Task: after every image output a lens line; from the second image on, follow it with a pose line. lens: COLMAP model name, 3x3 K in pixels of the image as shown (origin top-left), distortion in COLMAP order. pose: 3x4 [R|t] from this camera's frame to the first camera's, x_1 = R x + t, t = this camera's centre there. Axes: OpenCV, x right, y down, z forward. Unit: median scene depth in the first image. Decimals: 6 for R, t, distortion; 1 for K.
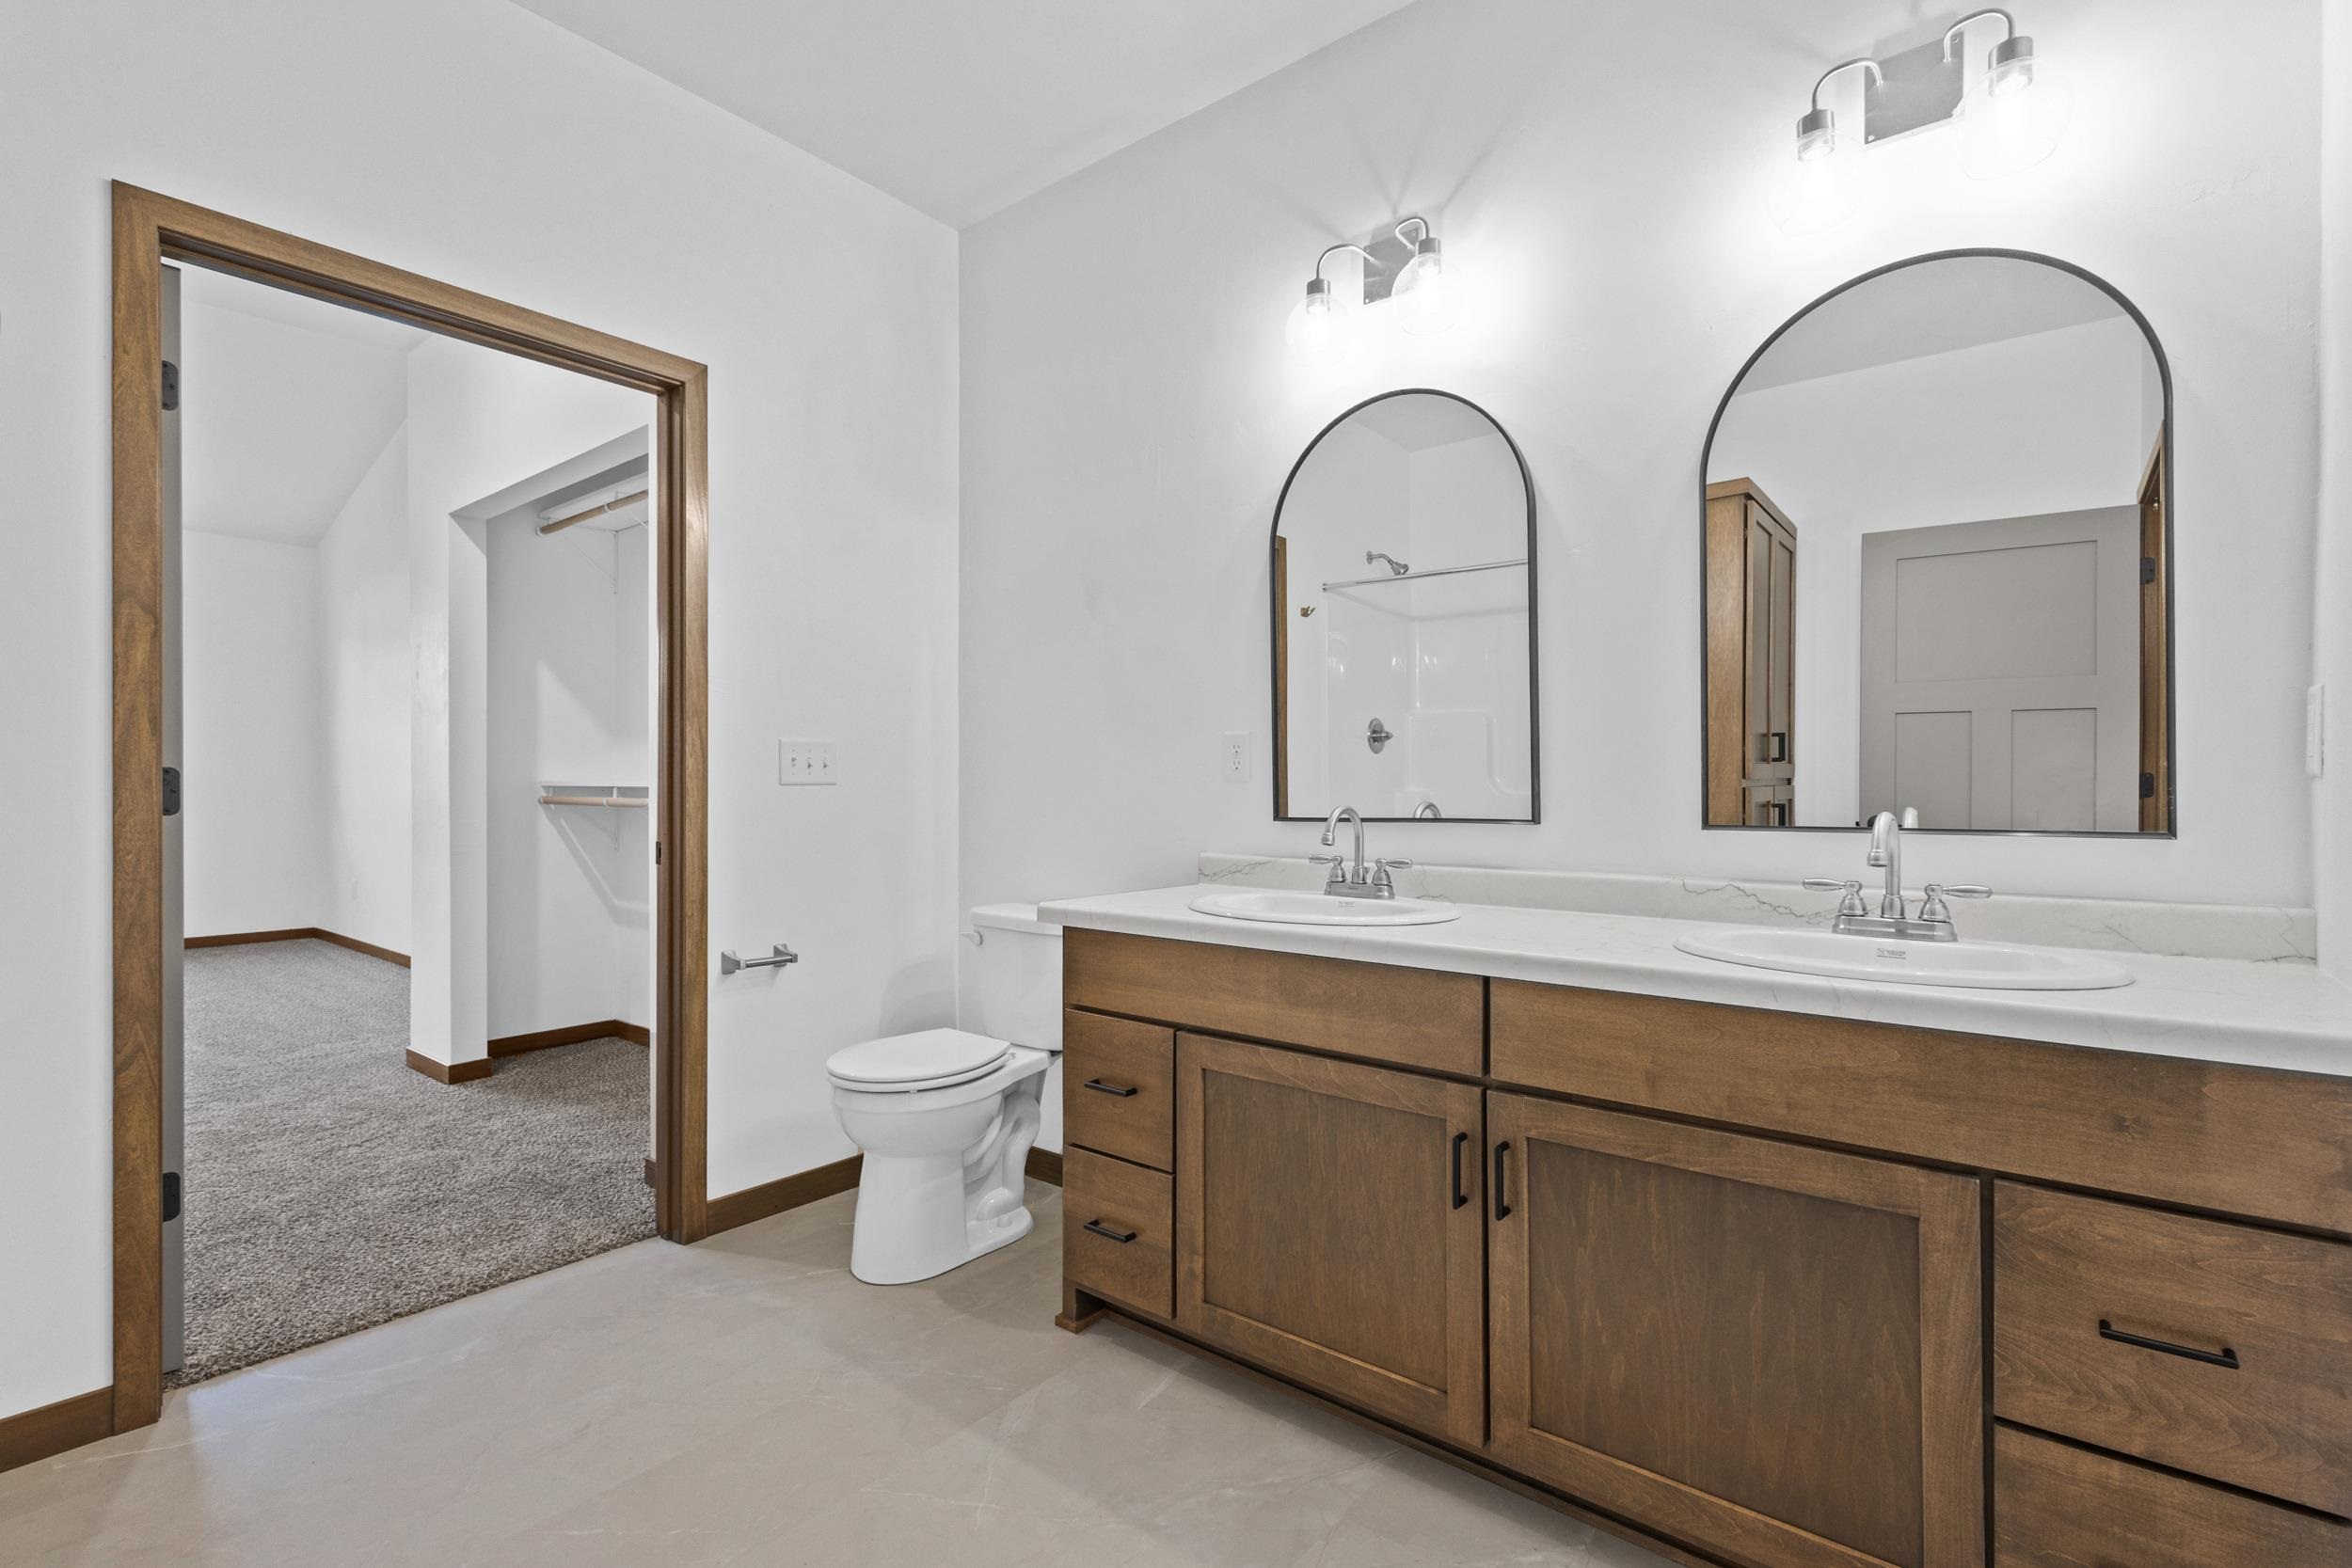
lens RADIAL K [[1094.5, 0, 1169.7], [0, 1094.5, 777.3], [0, 0, 1]] dist [0.006040, 0.000262]
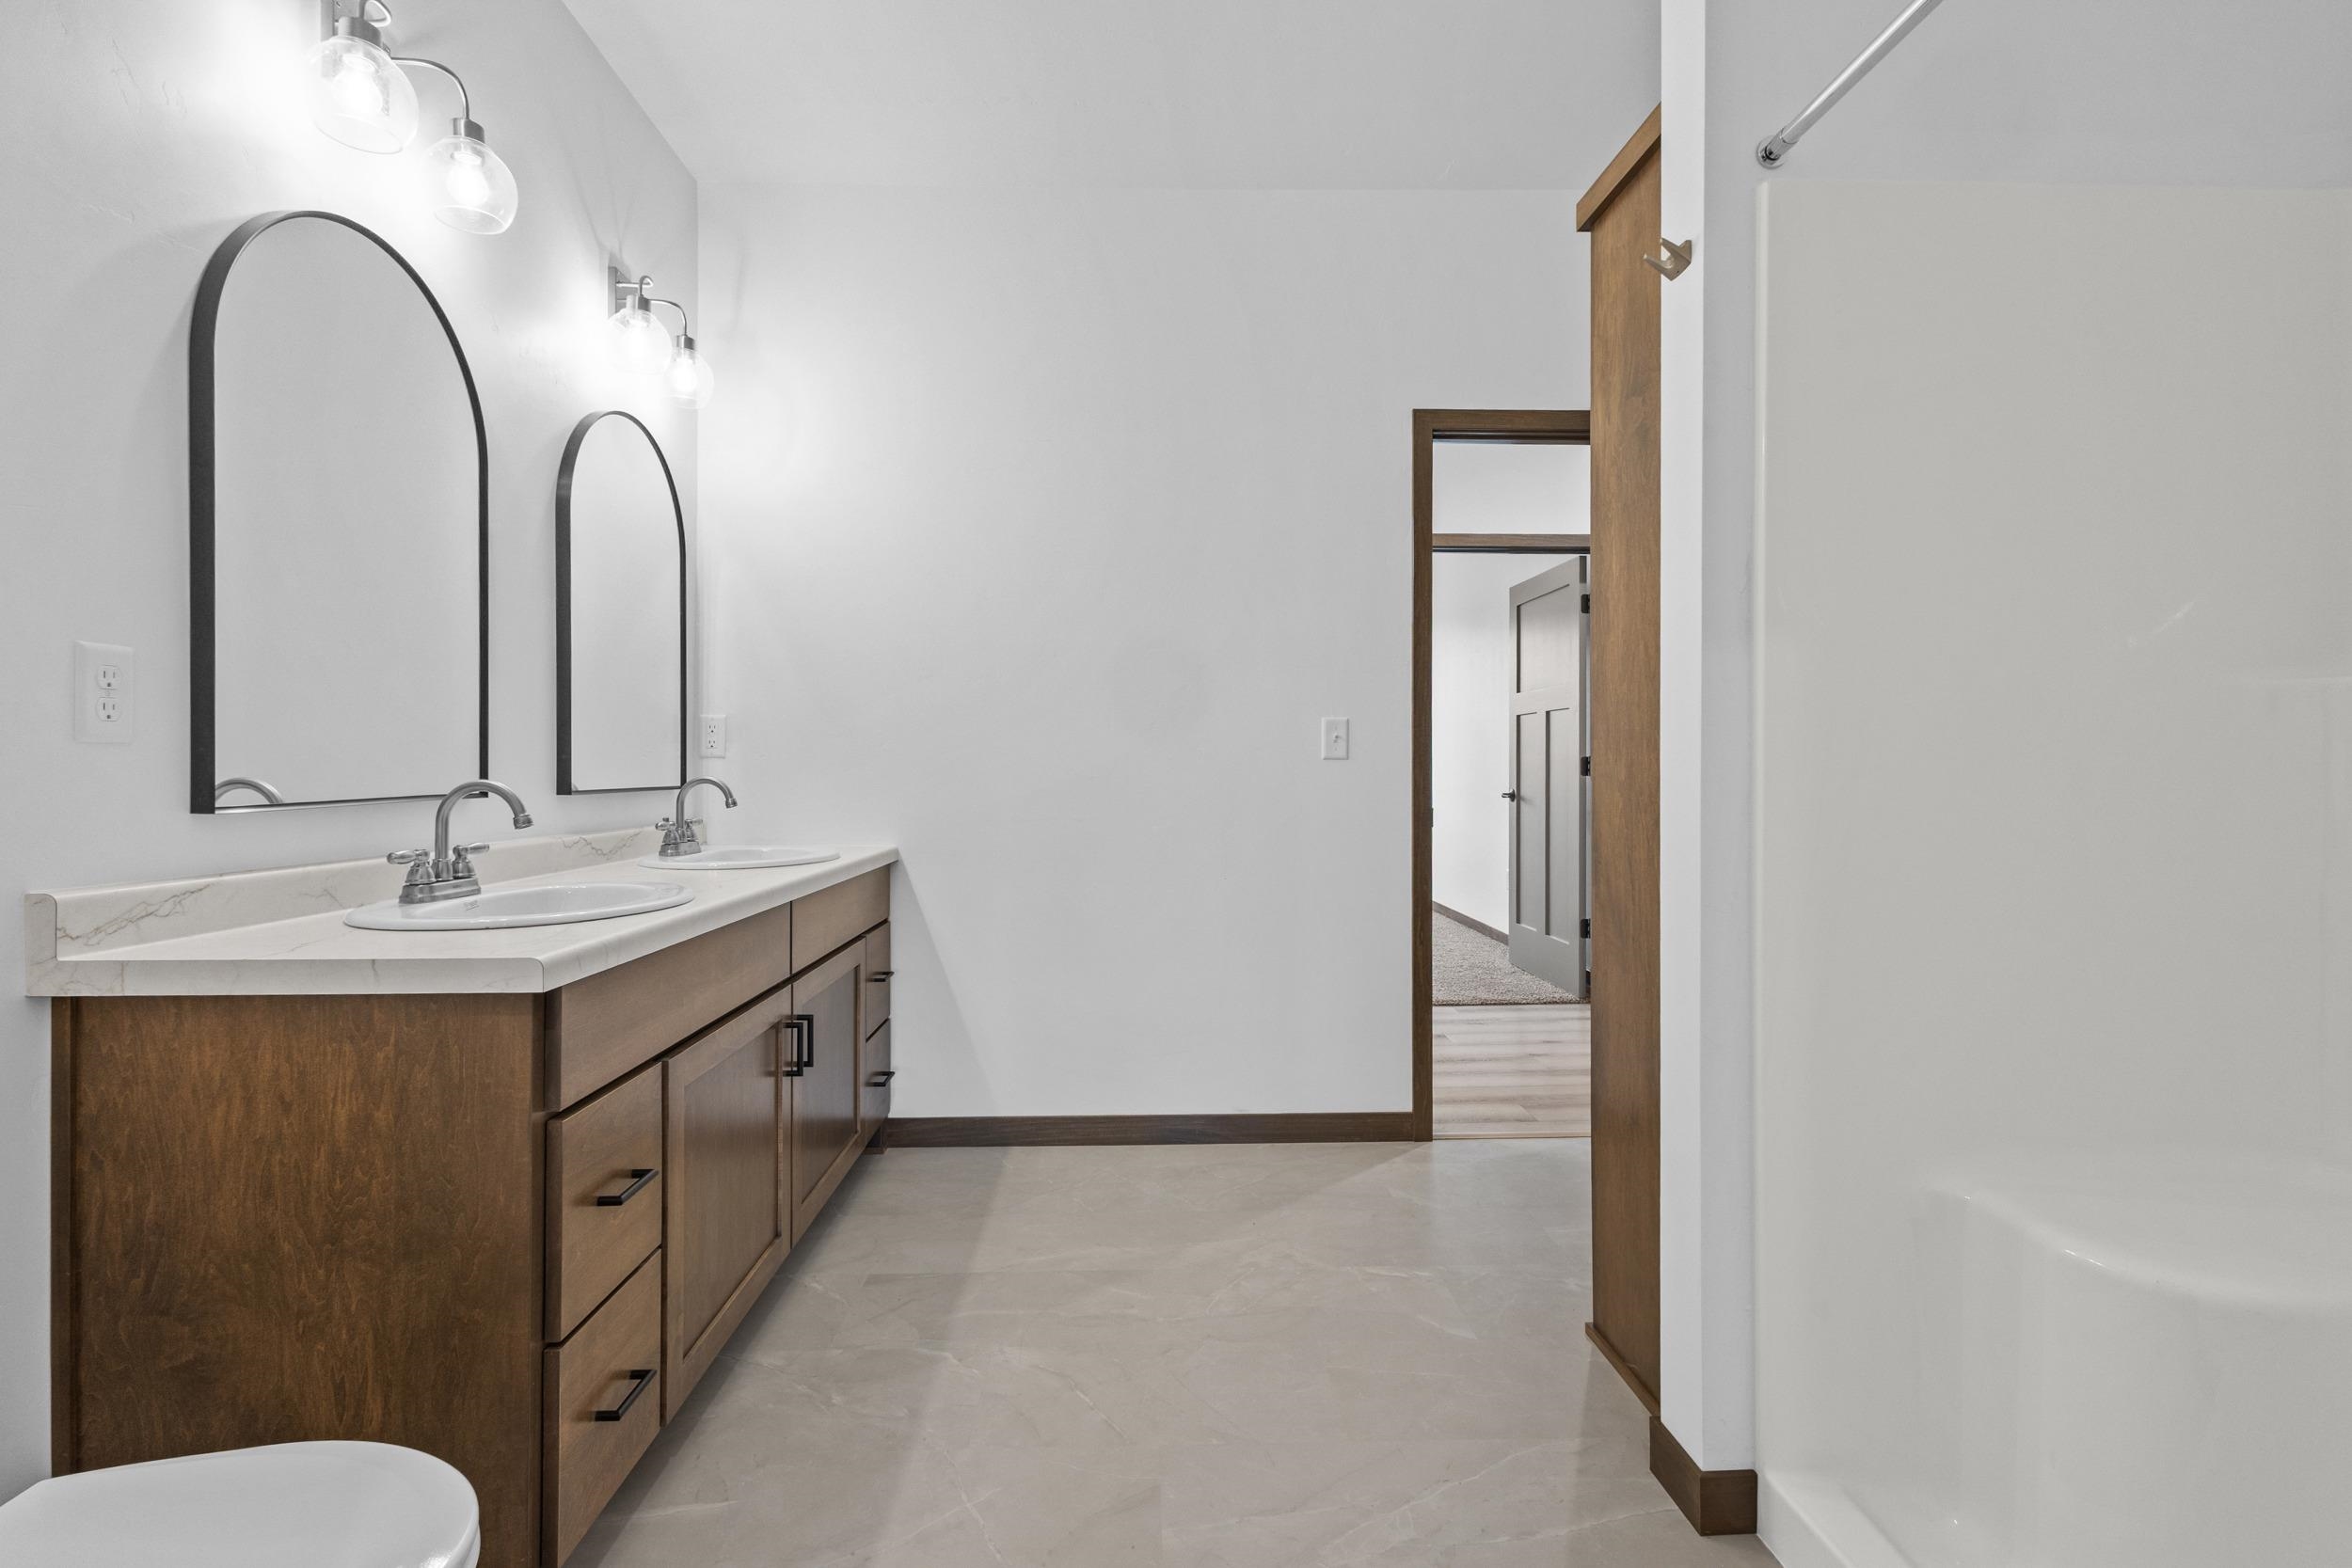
lens RADIAL K [[1094.5, 0, 1171.1], [0, 1094.5, 778.1], [0, 0, 1]] dist [0.006040, 0.000262]
pose [[-0.663478, -0.002845, 0.748190, -0.839609], [-0.002983, 0.999995, 0.001157, 0.024138], [-0.748190, -0.001464, -0.663483, 1.260913]]
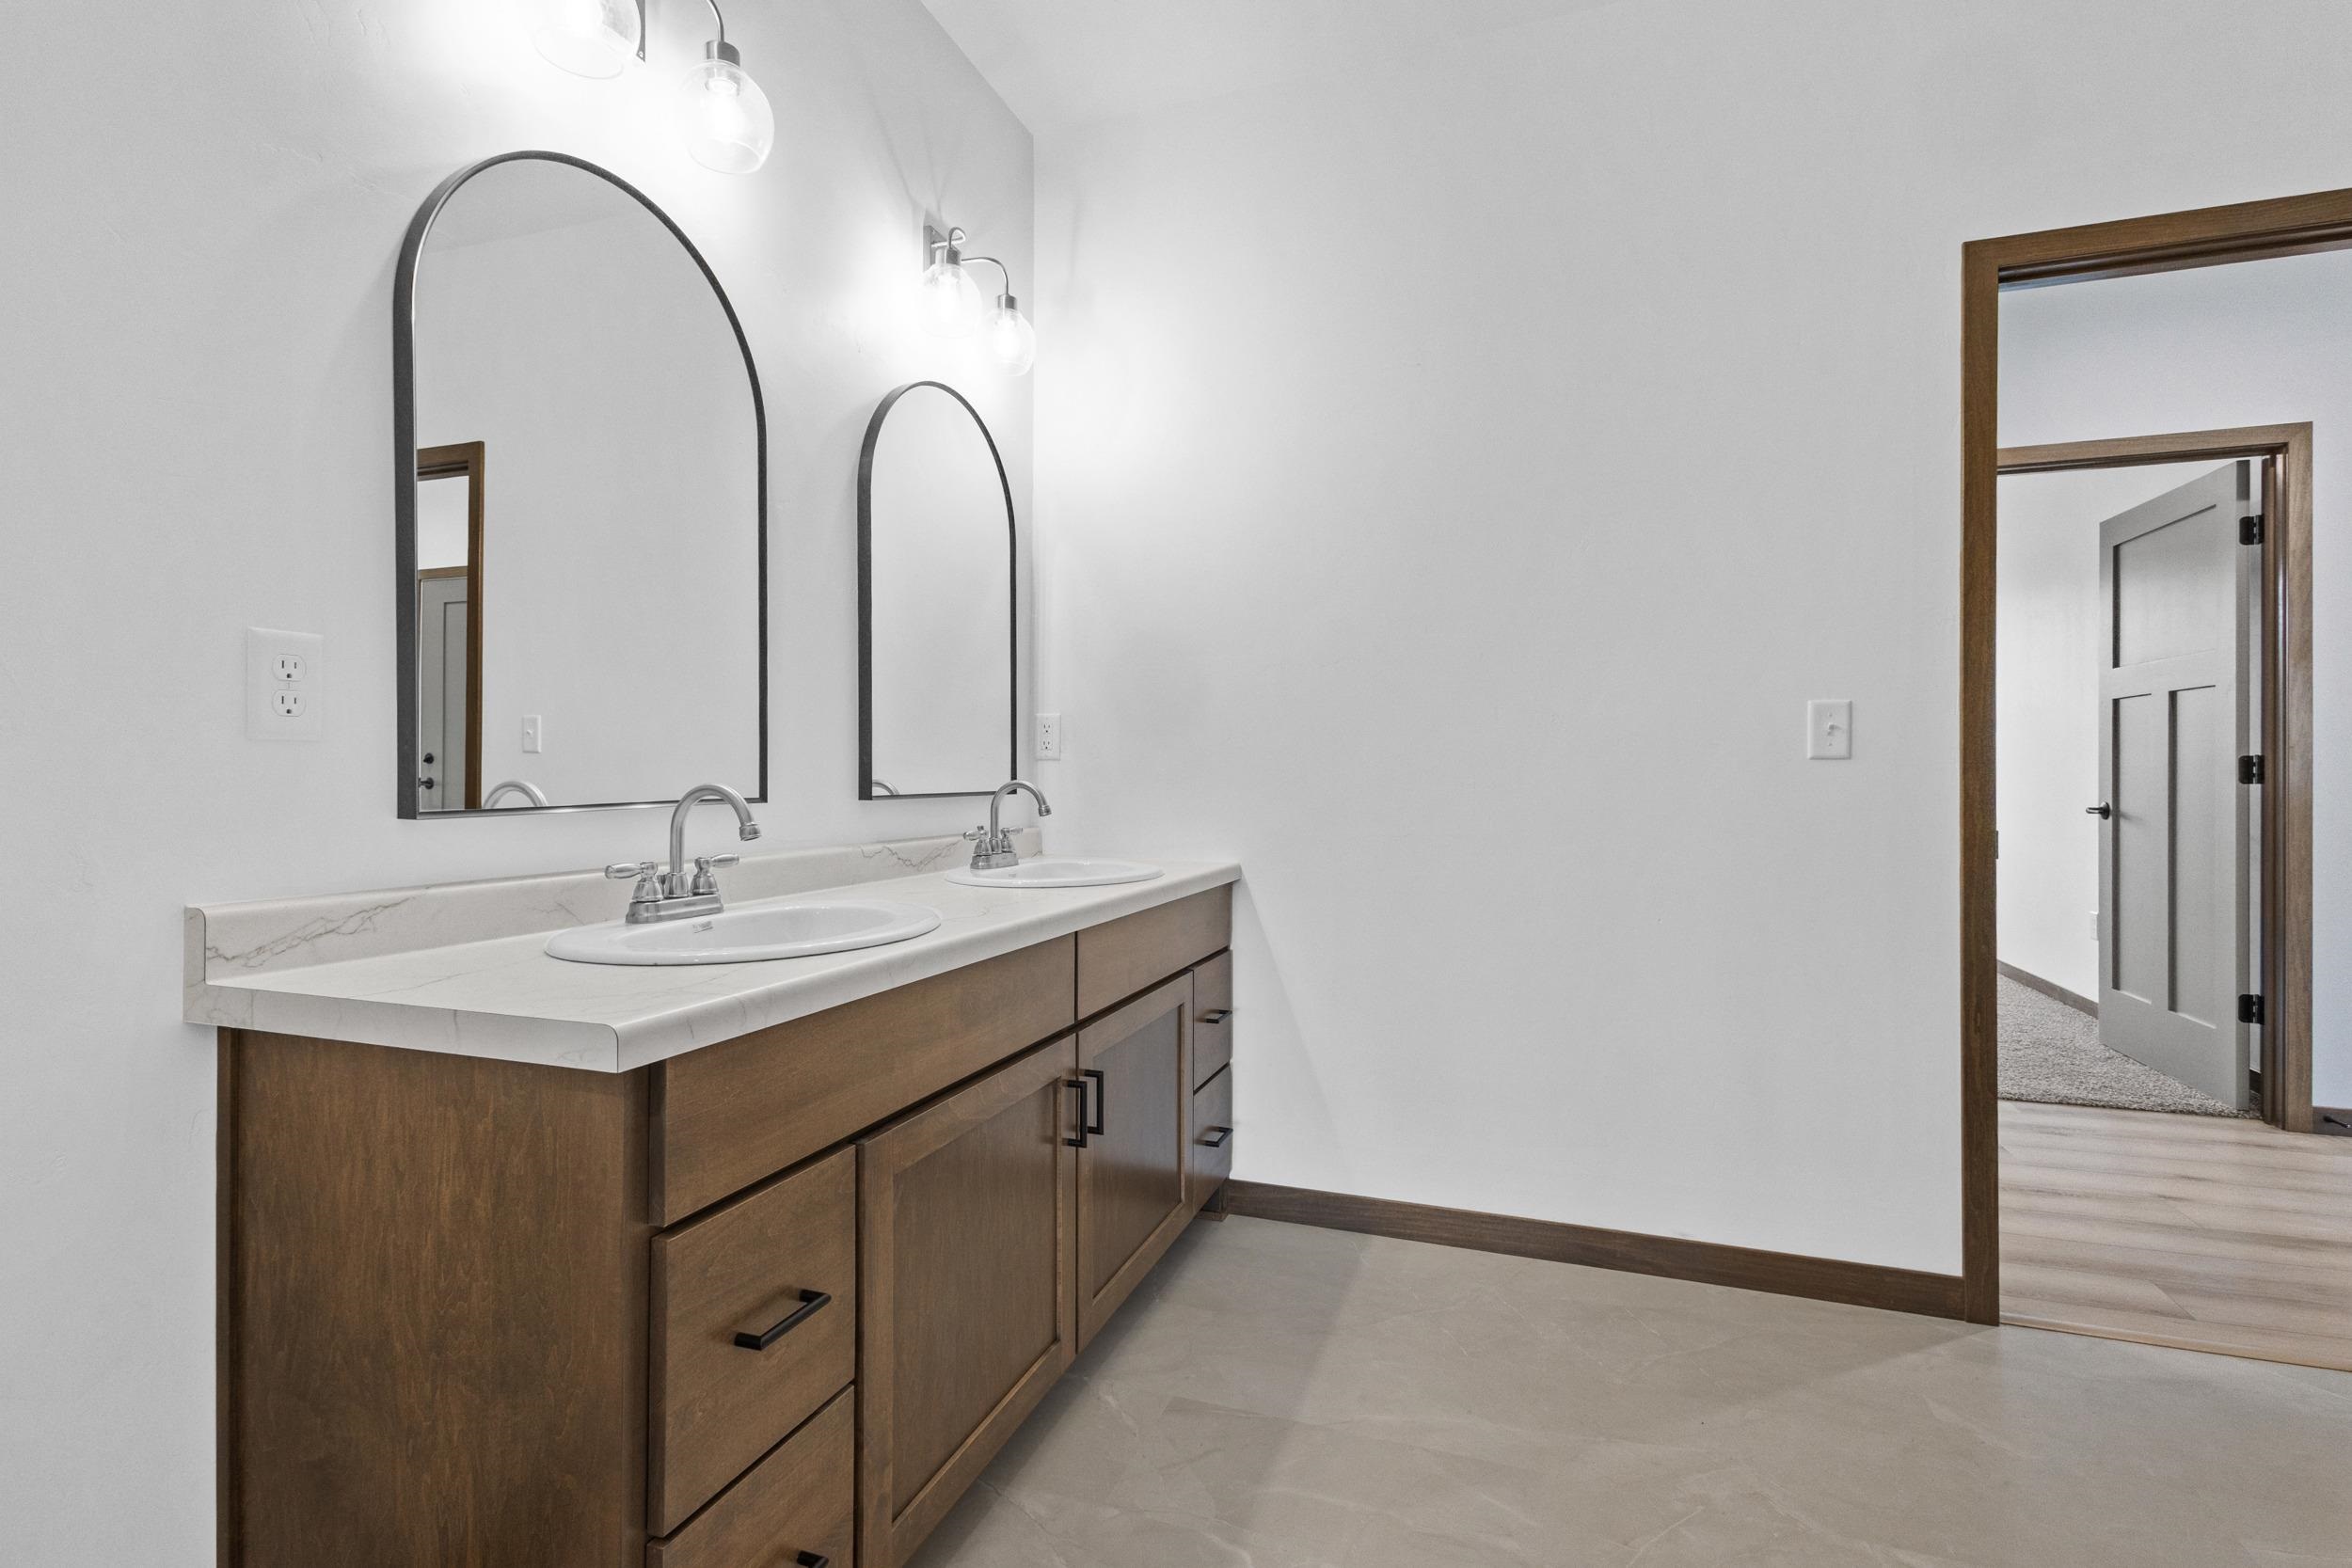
lens RADIAL K [[1094.5, 0, 1167.7], [0, 1094.5, 777.0], [0, 0, 1]] dist [0.006040, 0.000262]
pose [[-0.337545, 0.001310, 0.941308, -0.642421], [-0.005897, 0.999976, -0.003506, 0.024817], [-0.941291, -0.006735, -0.337529, 1.052686]]
